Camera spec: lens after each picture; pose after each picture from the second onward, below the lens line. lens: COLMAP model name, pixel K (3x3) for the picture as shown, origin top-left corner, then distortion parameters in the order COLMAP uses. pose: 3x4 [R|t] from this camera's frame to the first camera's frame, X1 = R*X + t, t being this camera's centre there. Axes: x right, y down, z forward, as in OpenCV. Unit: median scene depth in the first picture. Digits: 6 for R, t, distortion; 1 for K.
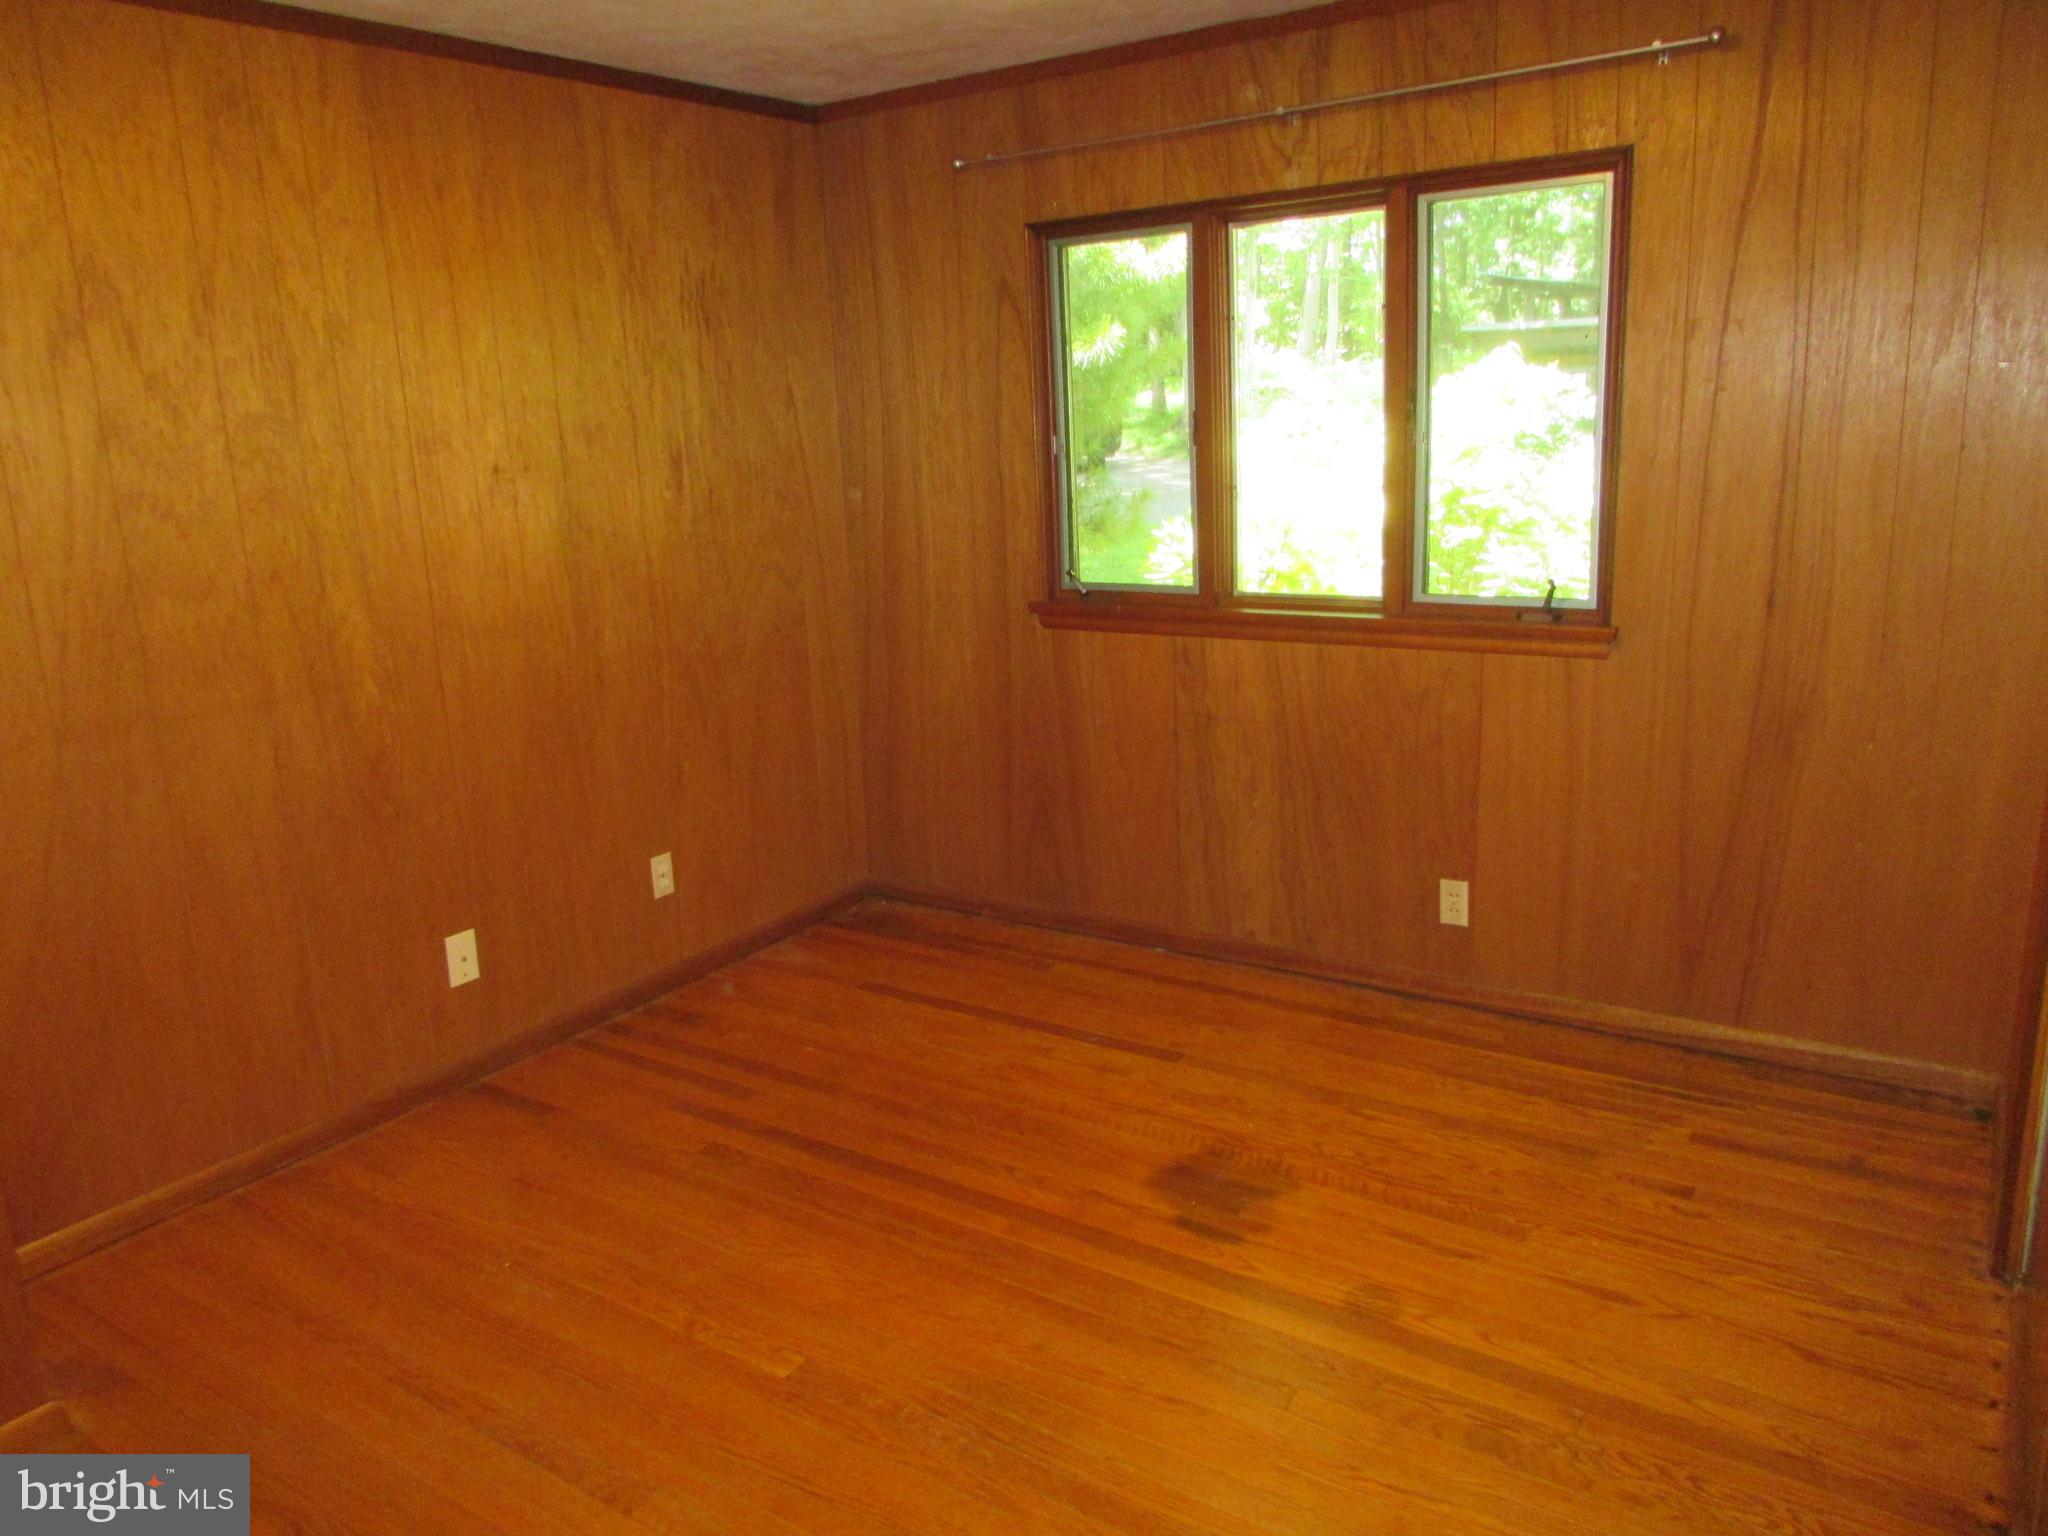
lens RADIAL K [[1463.4, 0, 1015.4], [0, 1463.4, 769.5], [0, 0, 1]] dist [-0.026155, 0.004131]
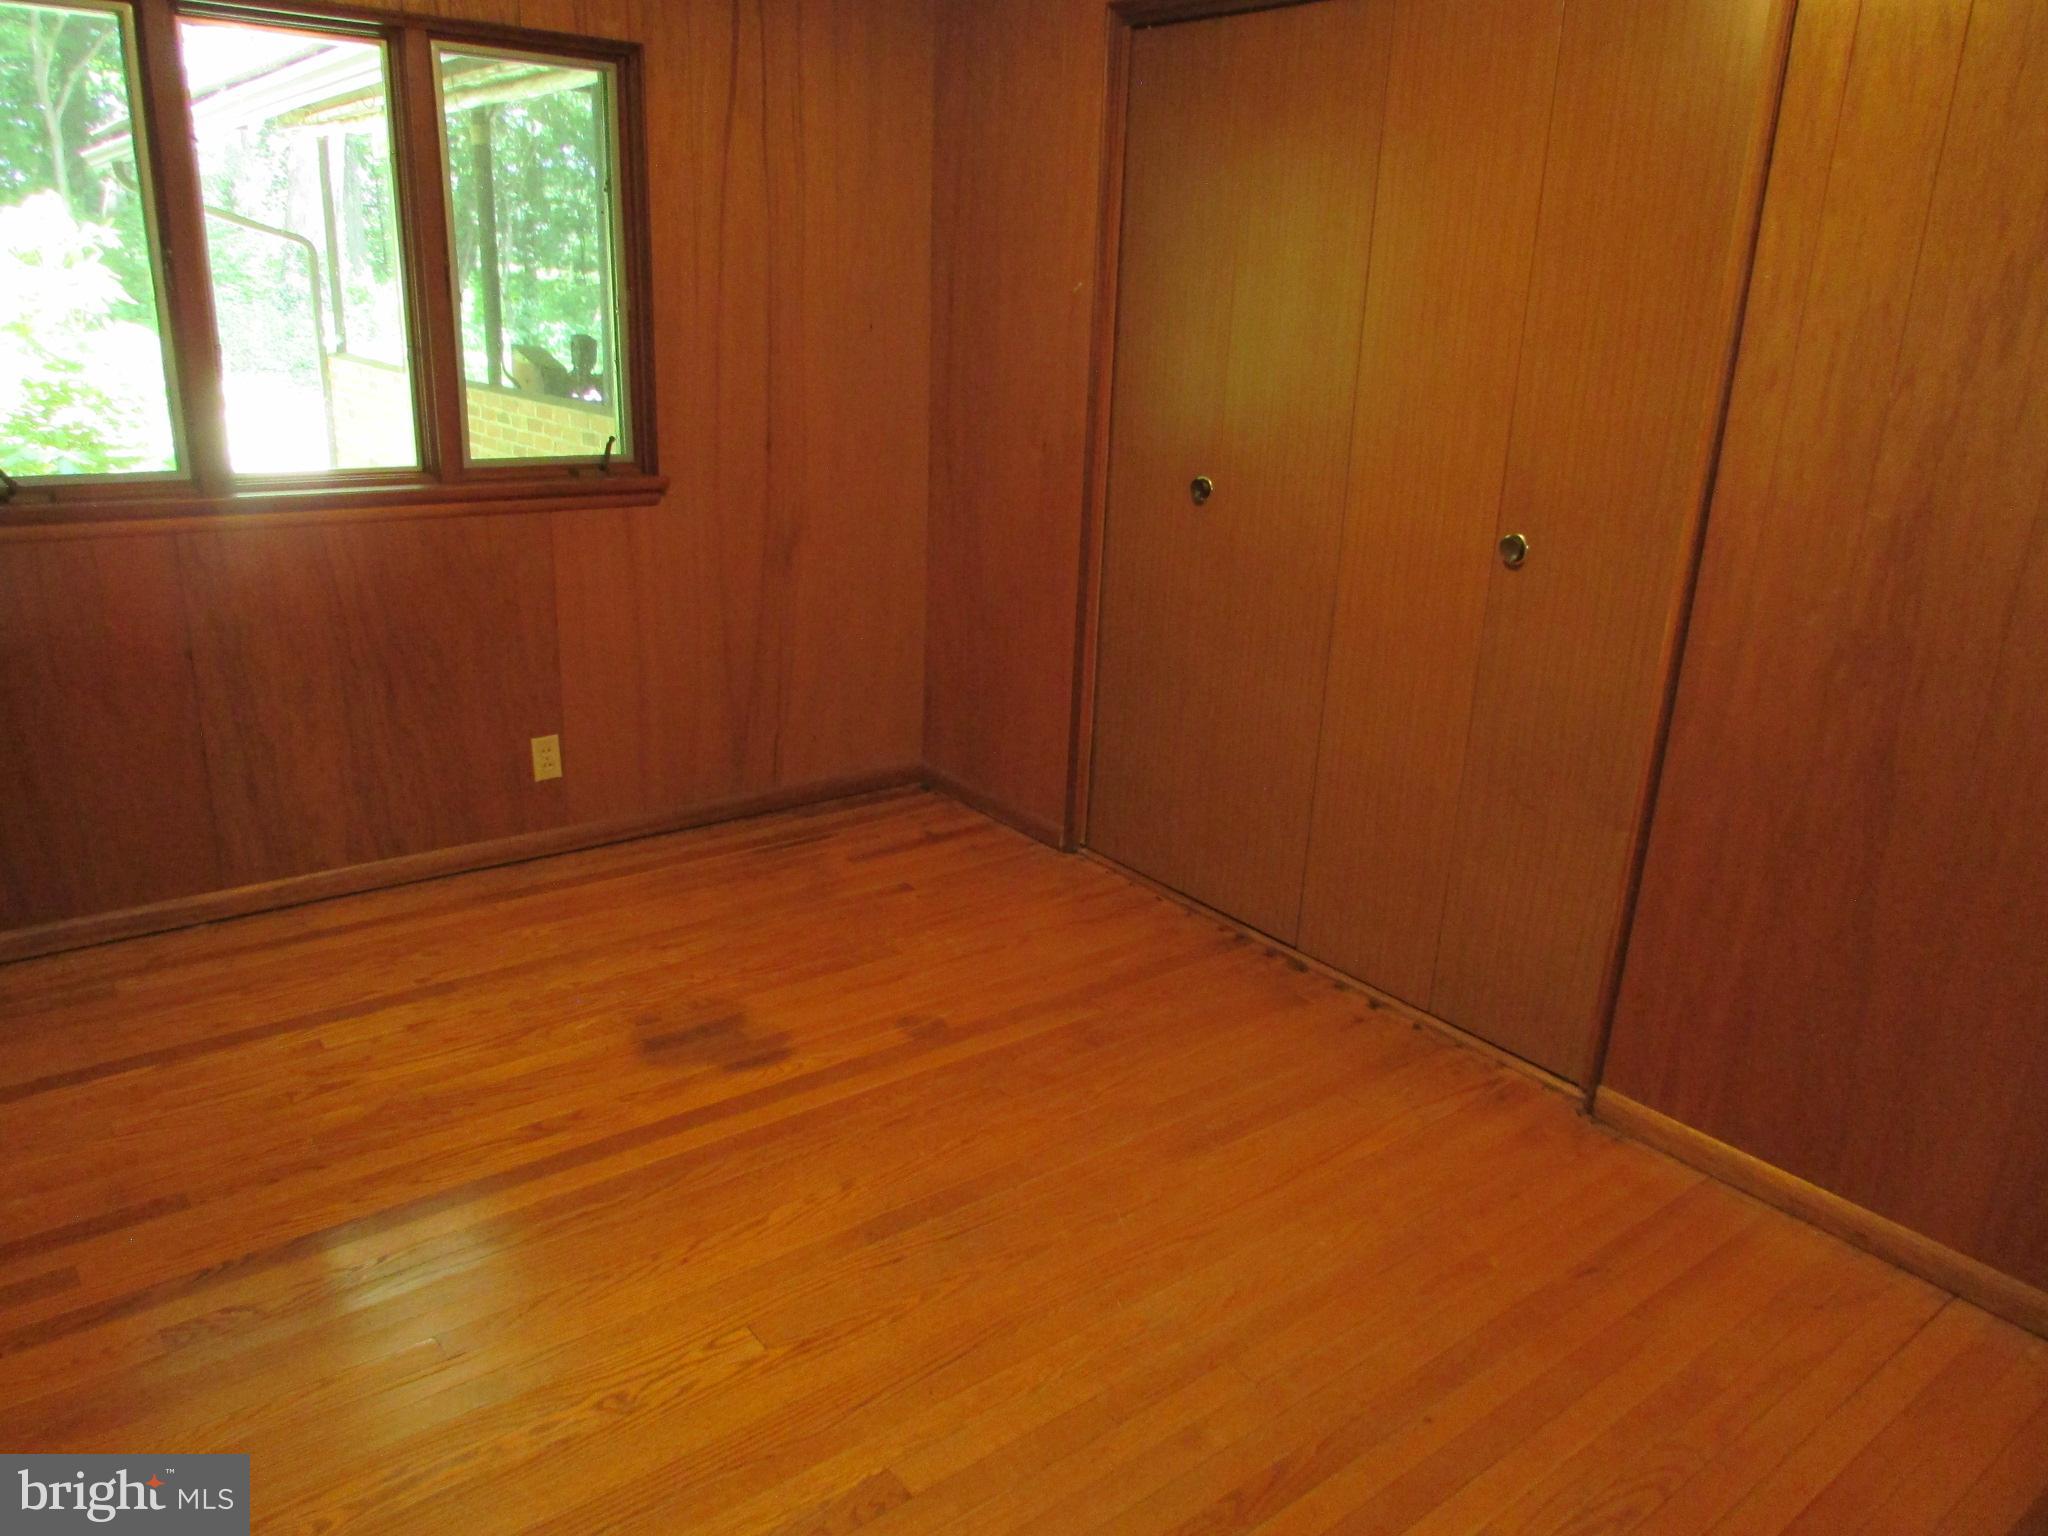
lens RADIAL K [[1463.4, 0, 1013.4], [0, 1463.4, 765.4], [0, 0, 1]] dist [-0.026155, 0.004131]
pose [[0.302923, -0.240164, 0.922258, -0.616363], [0.171692, 0.965645, 0.195069, -0.054274], [-0.937422, 0.099253, 0.333750, 0.377023]]
